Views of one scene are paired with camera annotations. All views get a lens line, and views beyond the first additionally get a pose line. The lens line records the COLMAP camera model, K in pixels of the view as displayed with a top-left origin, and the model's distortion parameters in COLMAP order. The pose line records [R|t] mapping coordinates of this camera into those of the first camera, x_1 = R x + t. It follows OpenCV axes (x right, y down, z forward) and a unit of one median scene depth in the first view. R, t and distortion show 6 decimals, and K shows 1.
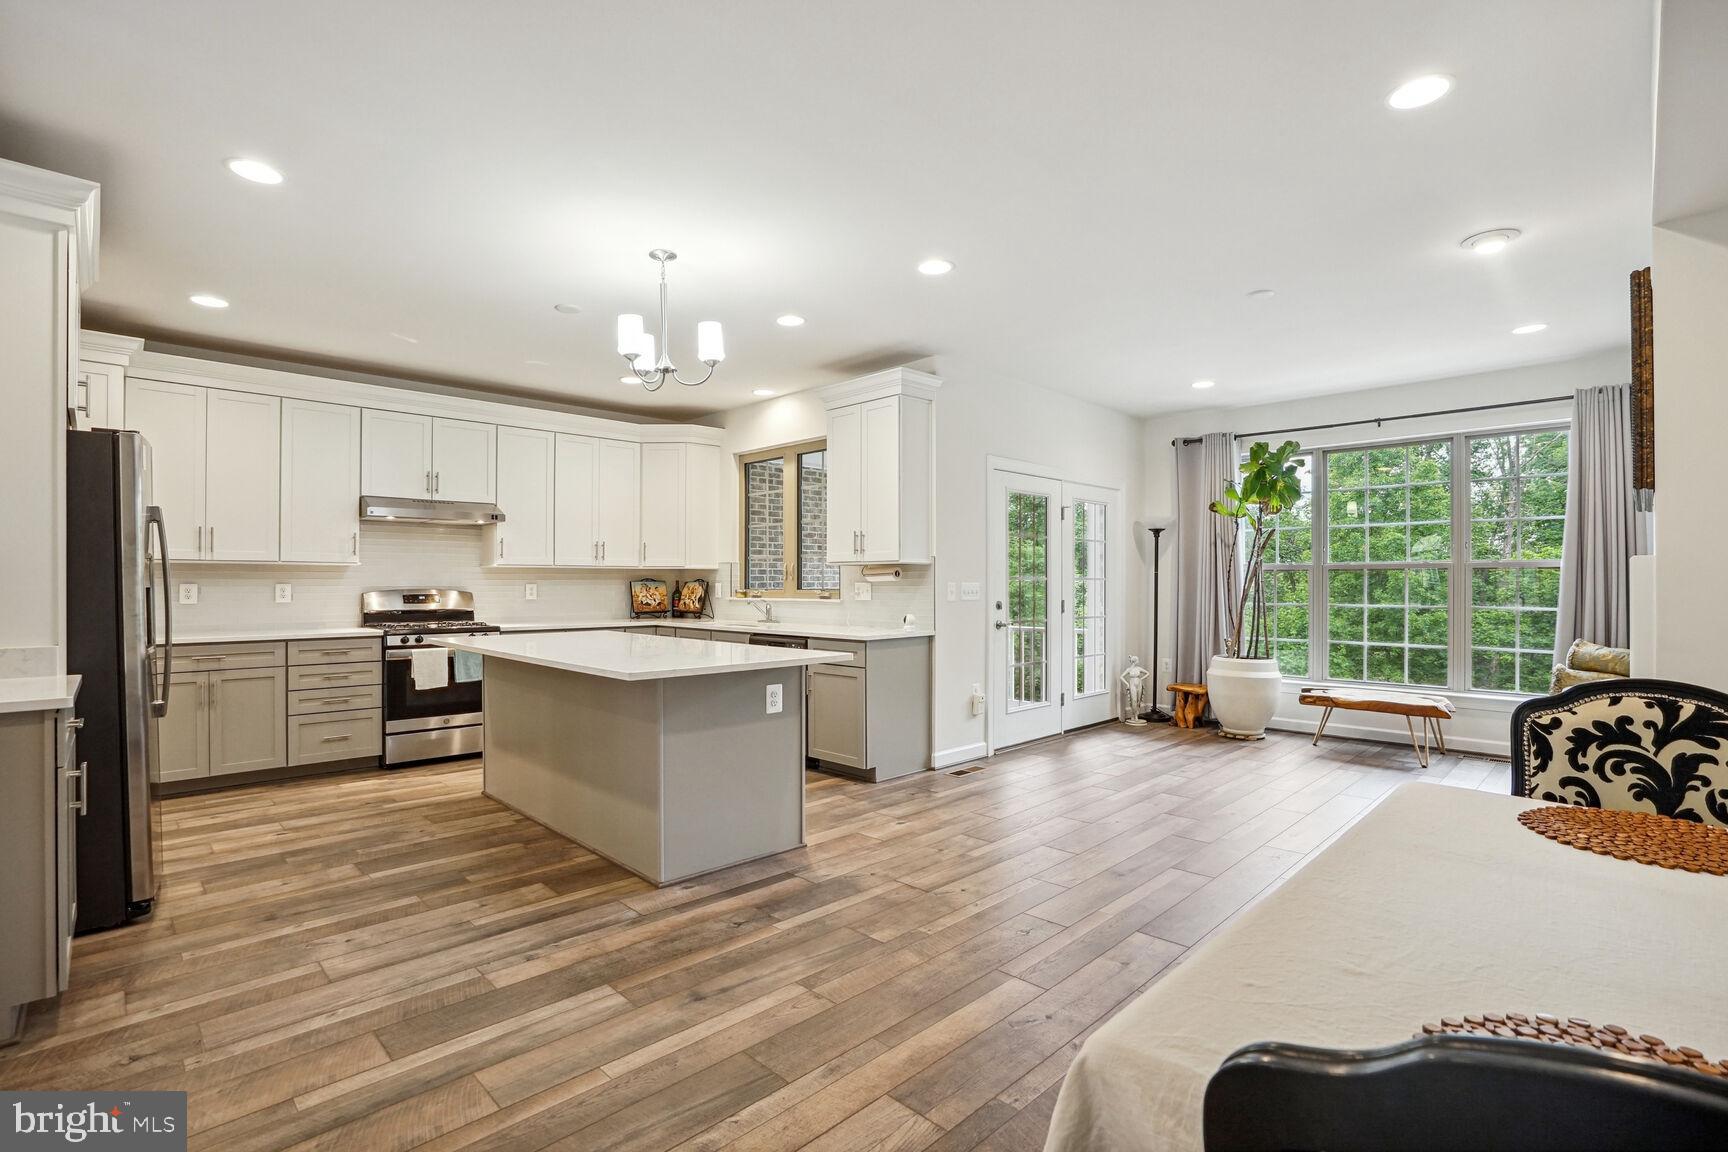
lens RADIAL K [[791.9, 0, 848.5], [0, 791.9, 582.6], [0, 0, 1]] dist [-0.032245, 0.009609]
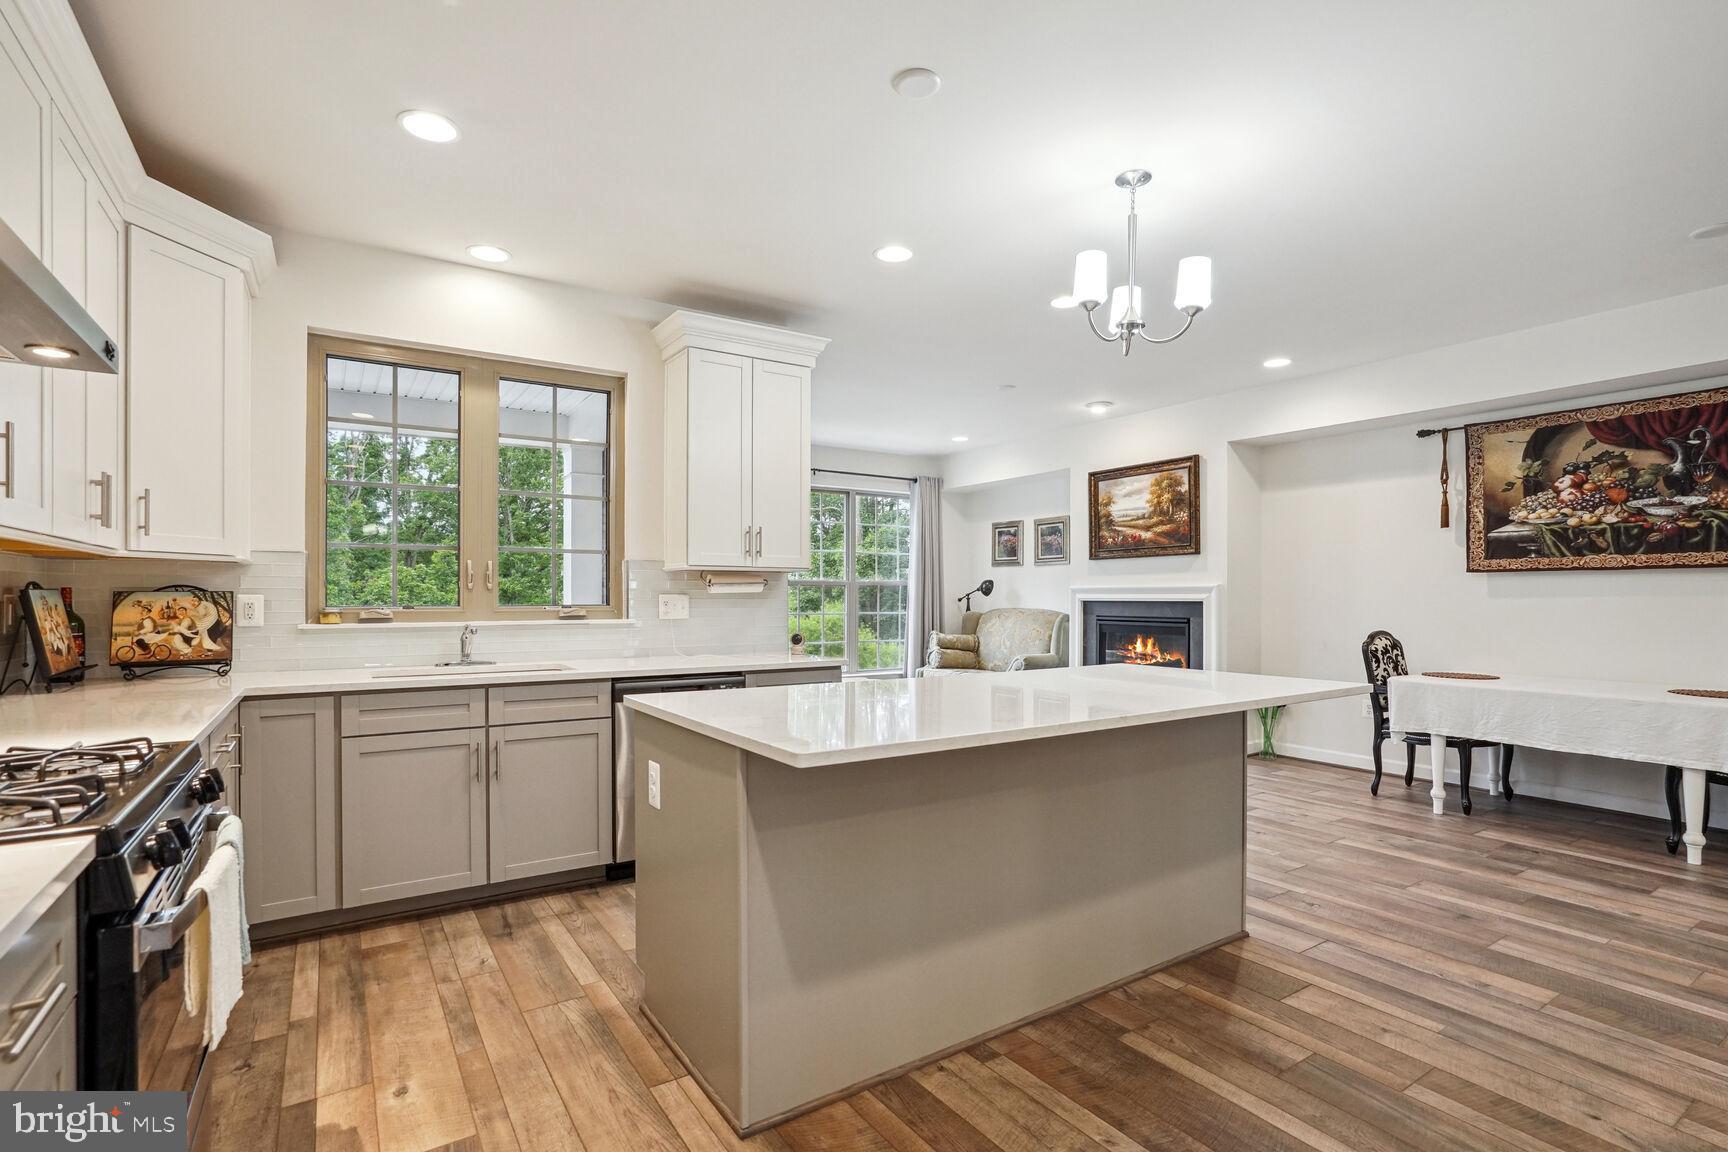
lens RADIAL K [[813.8, 0, 853.0], [0, 813.8, 602.8], [0, 0, 1]] dist [-0.024839, 0.012613]
pose [[0.192323, -0.007934, 0.981300, -0.747048], [-0.002590, 0.999960, 0.008592, 0.001201], [-0.981328, -0.004194, 0.192294, 0.770804]]
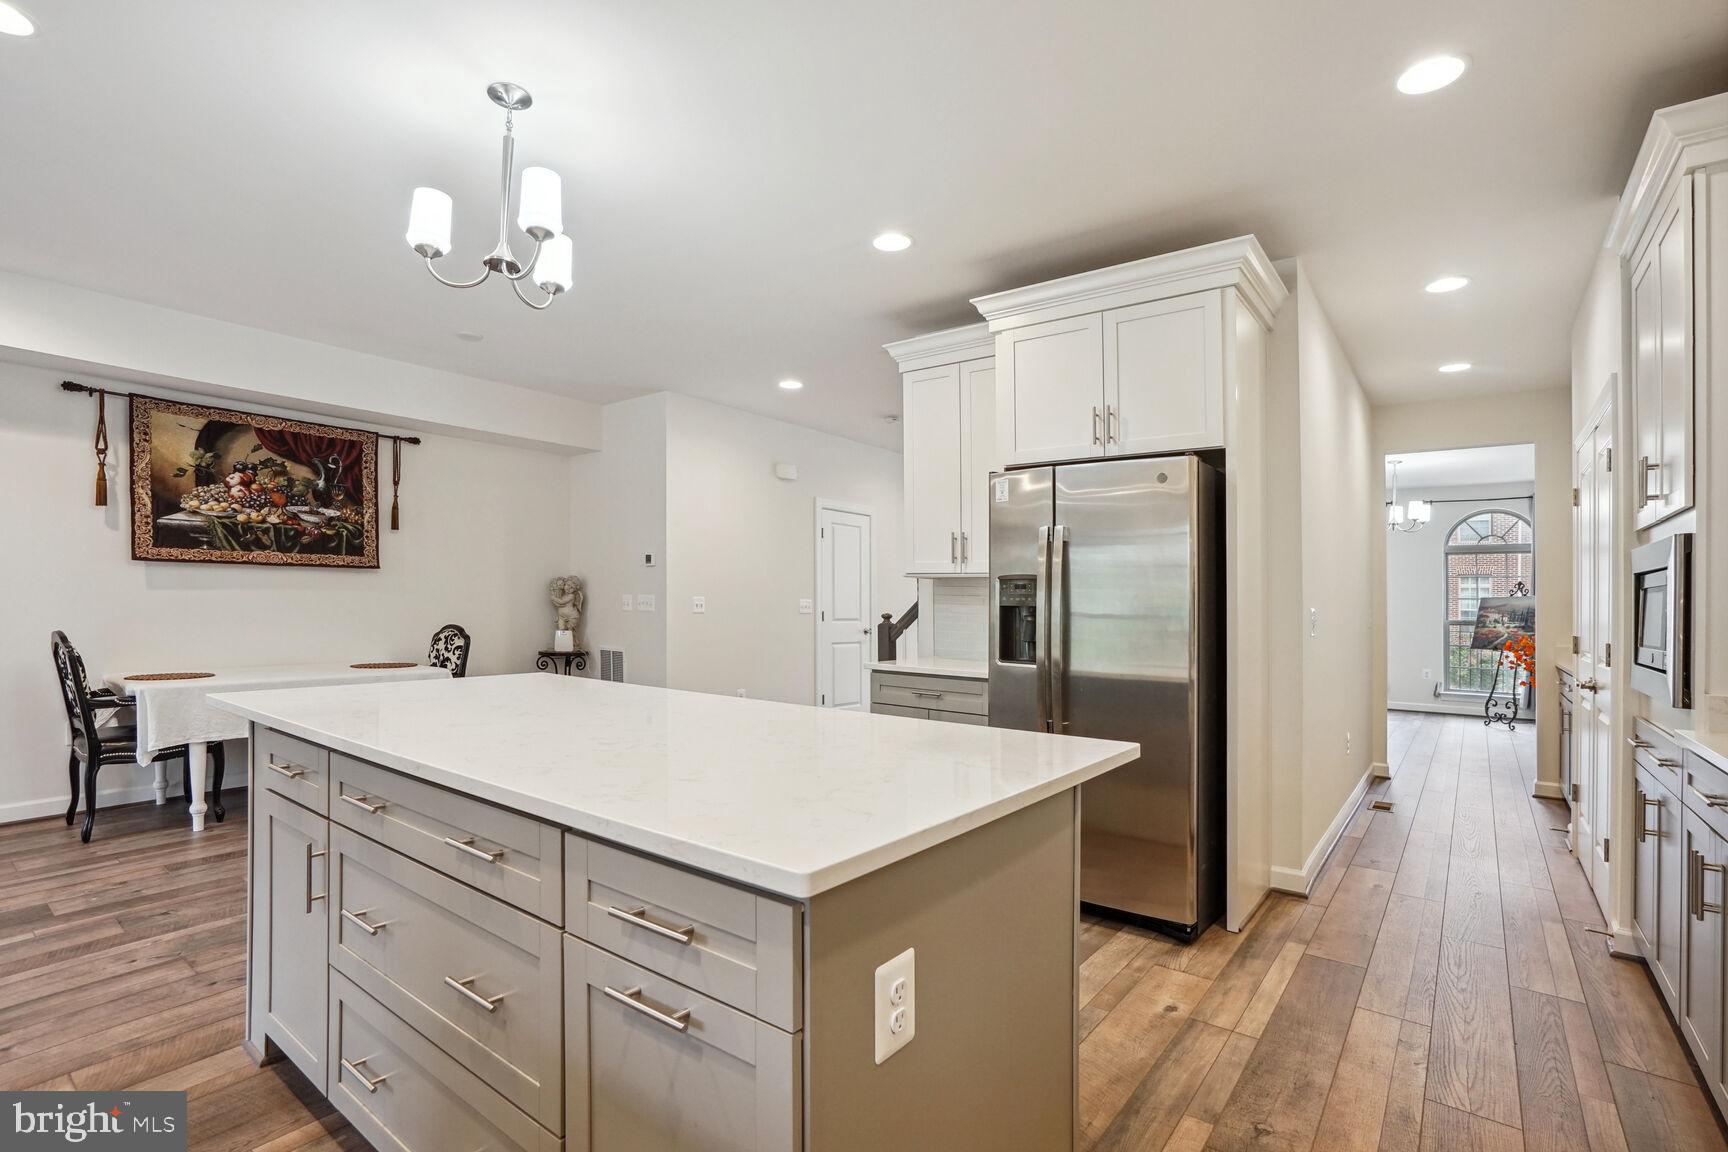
lens RADIAL K [[800.1, 0, 860.6], [0, 800.1, 566.6], [0, 0, 1]] dist [-0.048225, 0.021652]
pose [[-0.988141, -0.018681, -0.152406, -0.286621], [-0.012478, 0.999058, -0.041554, 0.002486], [0.153039, -0.039159, -0.987444, 1.172384]]
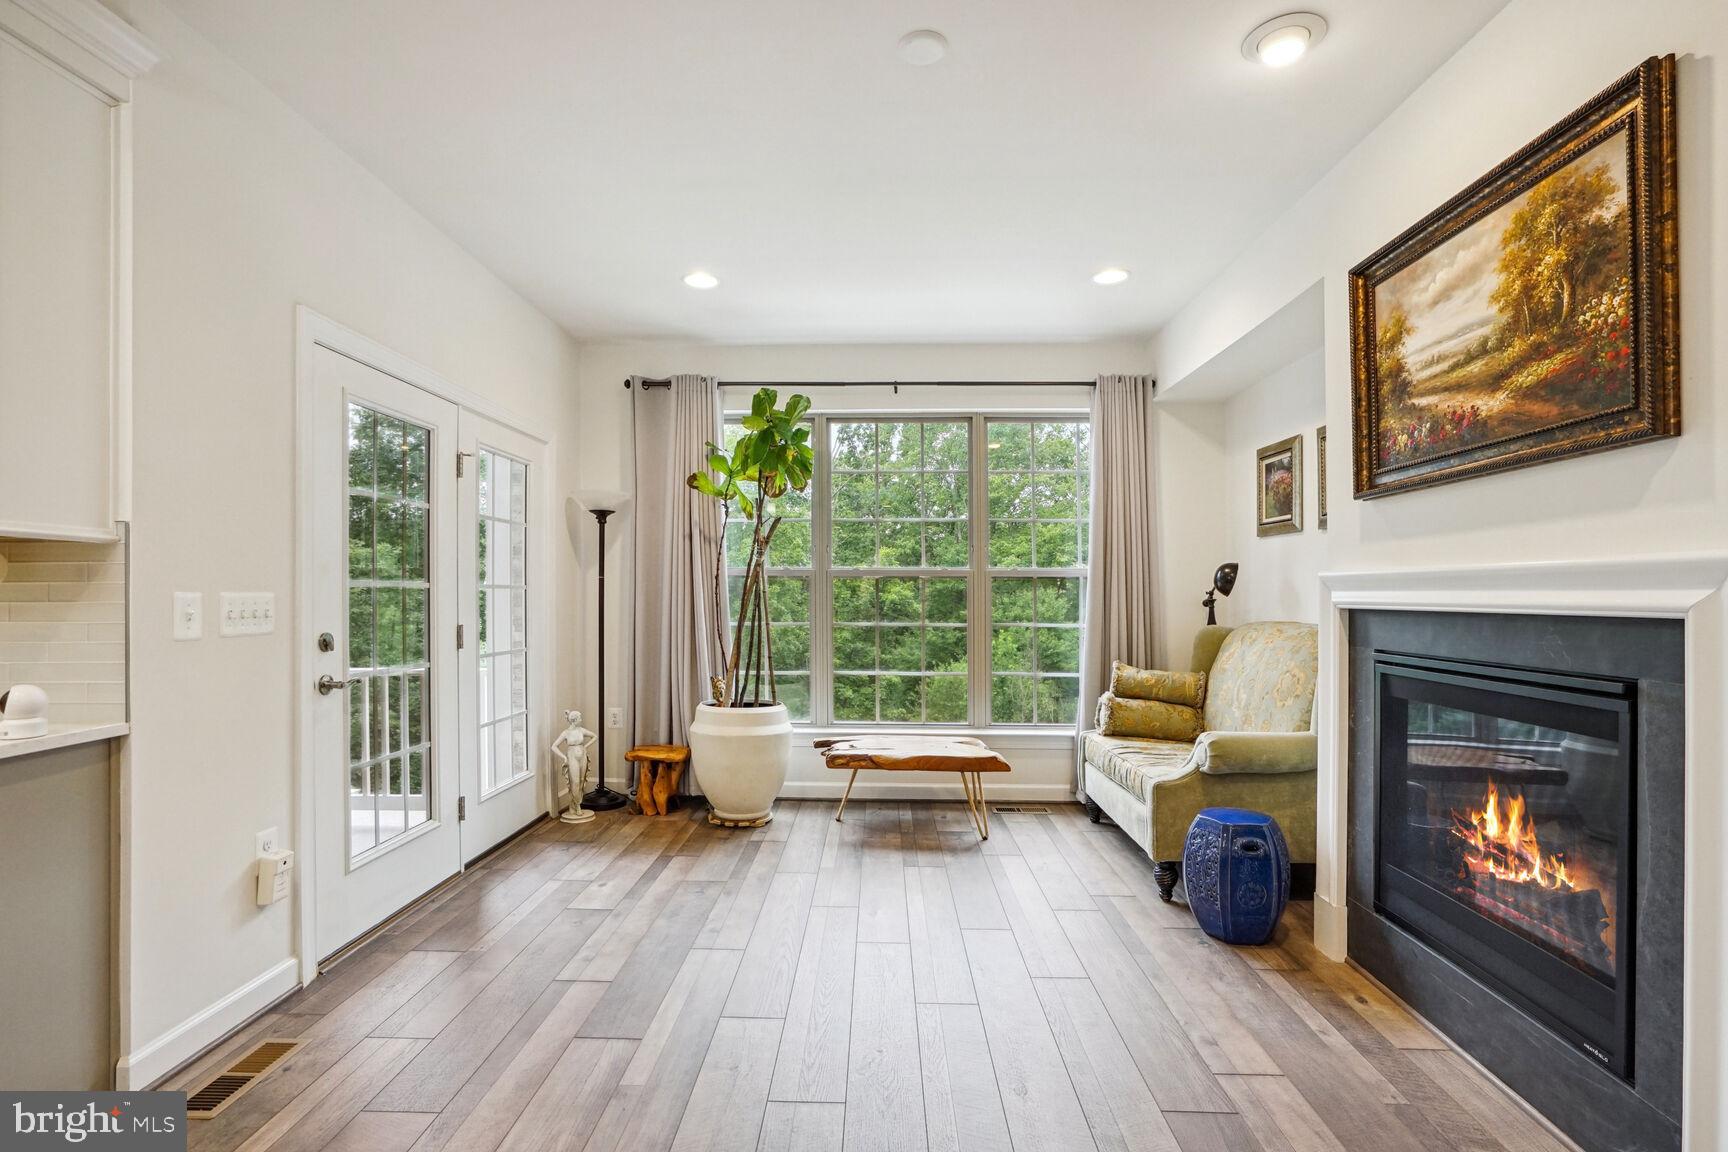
lens RADIAL K [[816.6, 0, 858.9], [0, 816.6, 595.8], [0, 0, 1]] dist [-0.068637, 0.027822]
pose [[0.710798, 0.000038, 0.703396, 0.095321], [-0.003029, 0.999991, 0.003006, -0.000330], [-0.703390, -0.004268, 0.710792, 0.505925]]
